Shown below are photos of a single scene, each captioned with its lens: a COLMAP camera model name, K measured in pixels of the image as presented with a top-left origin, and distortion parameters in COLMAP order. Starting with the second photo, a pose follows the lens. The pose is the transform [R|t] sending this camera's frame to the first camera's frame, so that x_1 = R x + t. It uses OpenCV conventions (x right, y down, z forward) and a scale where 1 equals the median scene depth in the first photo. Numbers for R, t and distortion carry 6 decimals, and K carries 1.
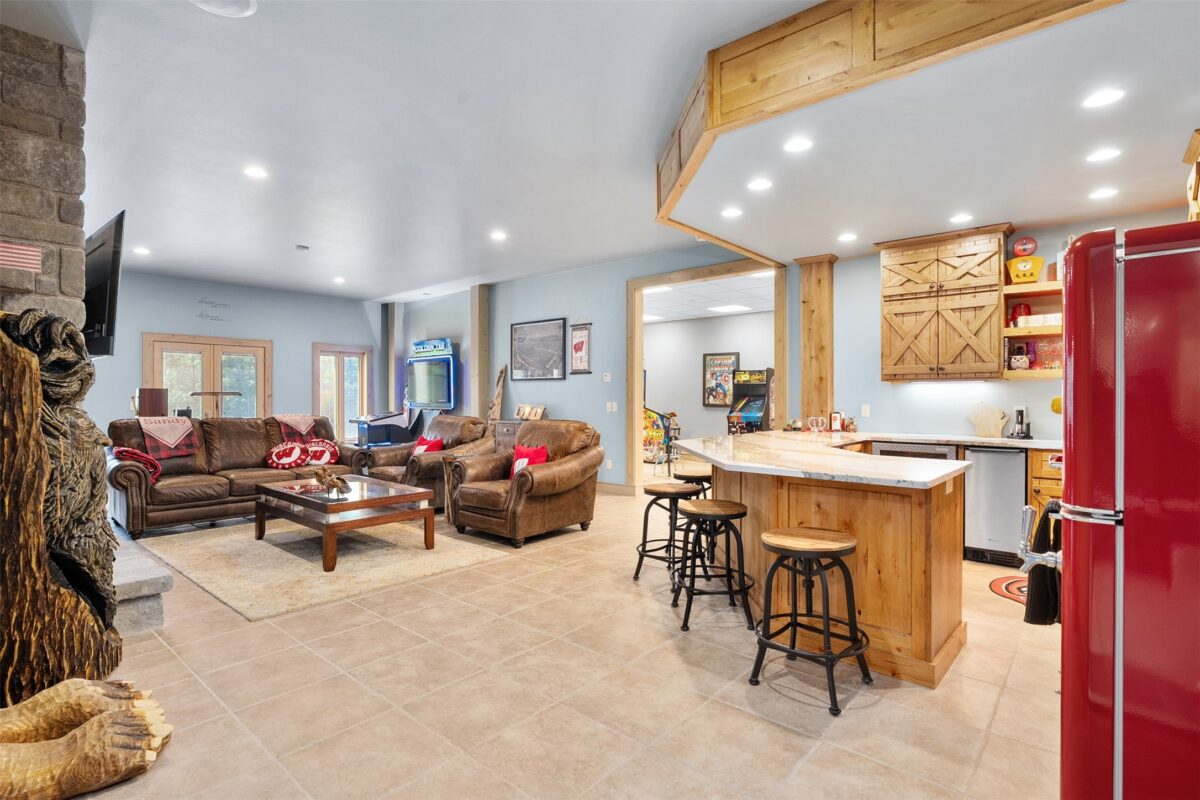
lens RADIAL K [[590.9, 0, 599.3], [0, 590.9, 396.4], [0, 0, 1]] dist [0.001167, 0.000191]
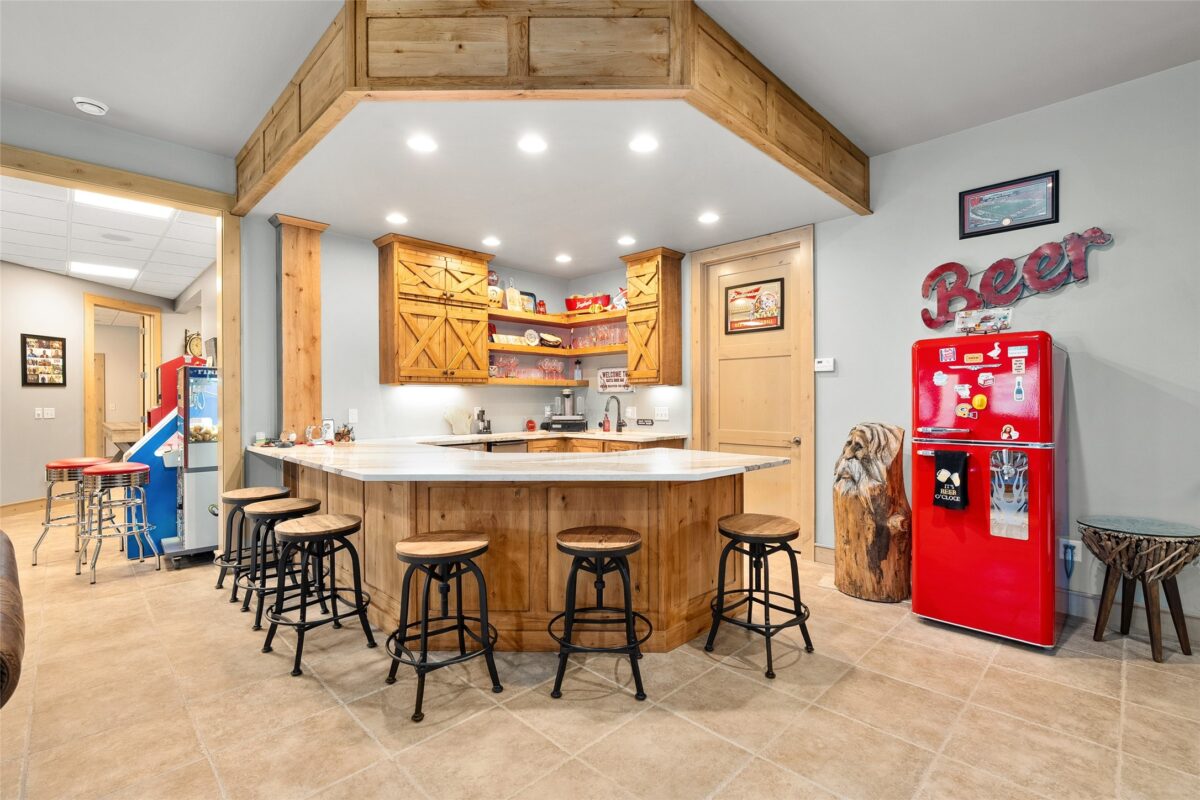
lens RADIAL K [[544.9, 0, 595.0], [0, 544.9, 402.9], [0, 0, 1]] dist [-0.005638, 0.000214]
pose [[0.069112, -0.010777, 0.997551, -0.383091], [0.003361, 0.999938, 0.010570, -0.002761], [-0.997603, 0.002623, 0.069144, 0.673114]]
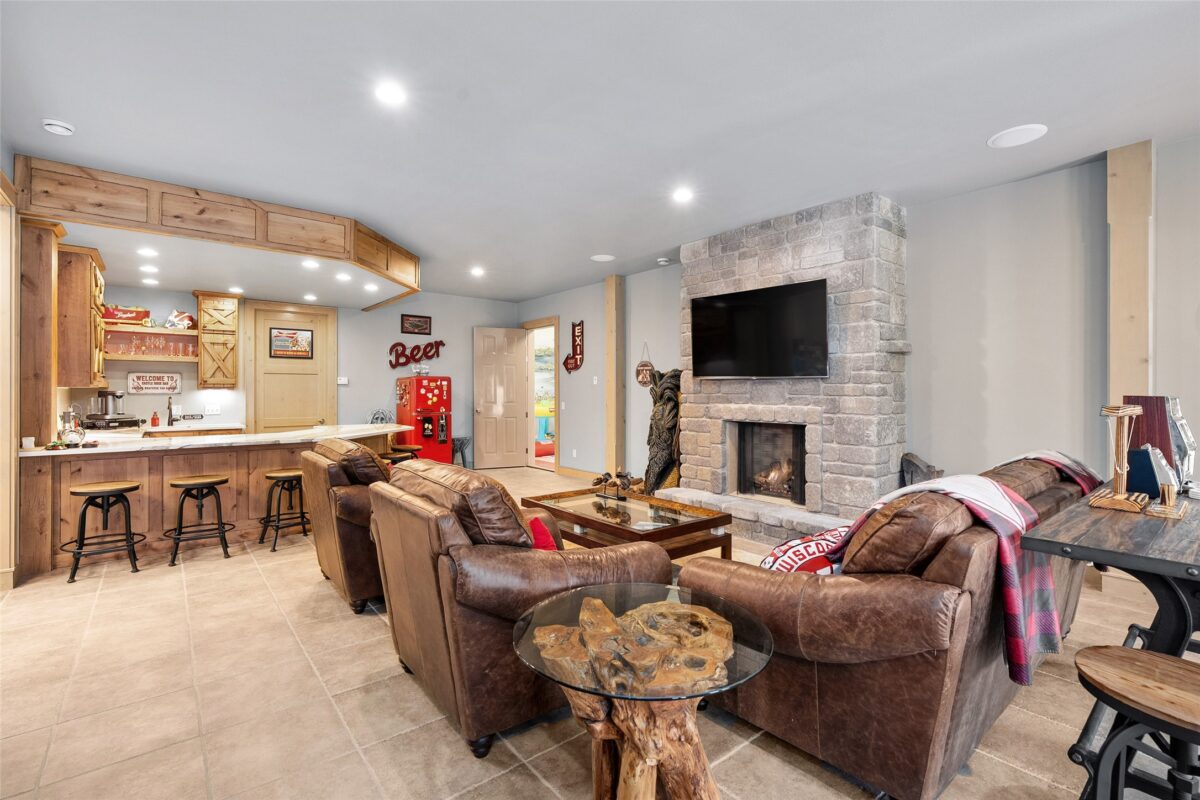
lens RADIAL K [[544.9, 0, 598.6], [0, 544.9, 393.4], [0, 0, 1]] dist [-0.005638, 0.000214]
pose [[-0.985671, -0.004000, 0.168634, -0.553397], [-0.003591, 0.999990, 0.002729, -0.020006], [-0.168643, 0.002085, -0.985675, 1.822366]]
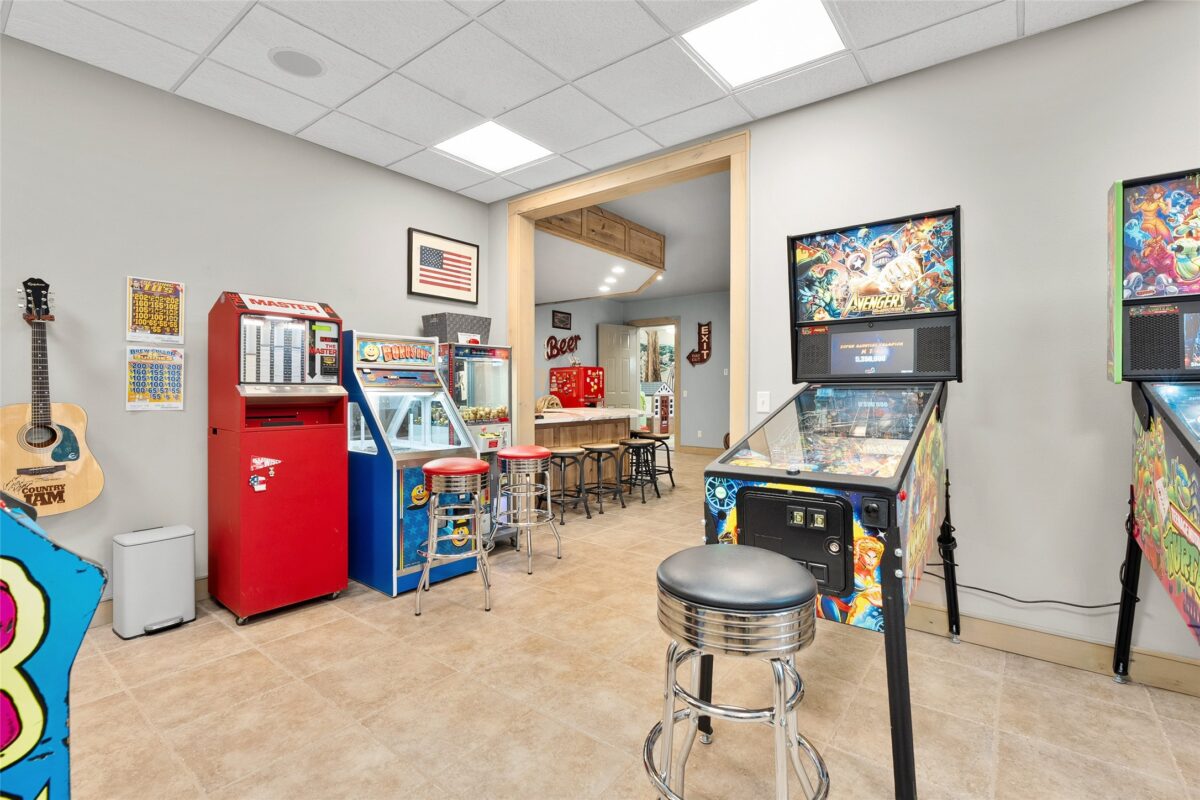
lens RADIAL K [[544.9, 0, 607.2], [0, 544.9, 395.7], [0, 0, 1]] dist [-0.005638, 0.000214]
pose [[-0.997797, -0.005152, -0.066136, 0.273537], [-0.005842, 0.999931, 0.010230, 0.013055], [0.066078, 0.010594, -0.997758, 2.138416]]
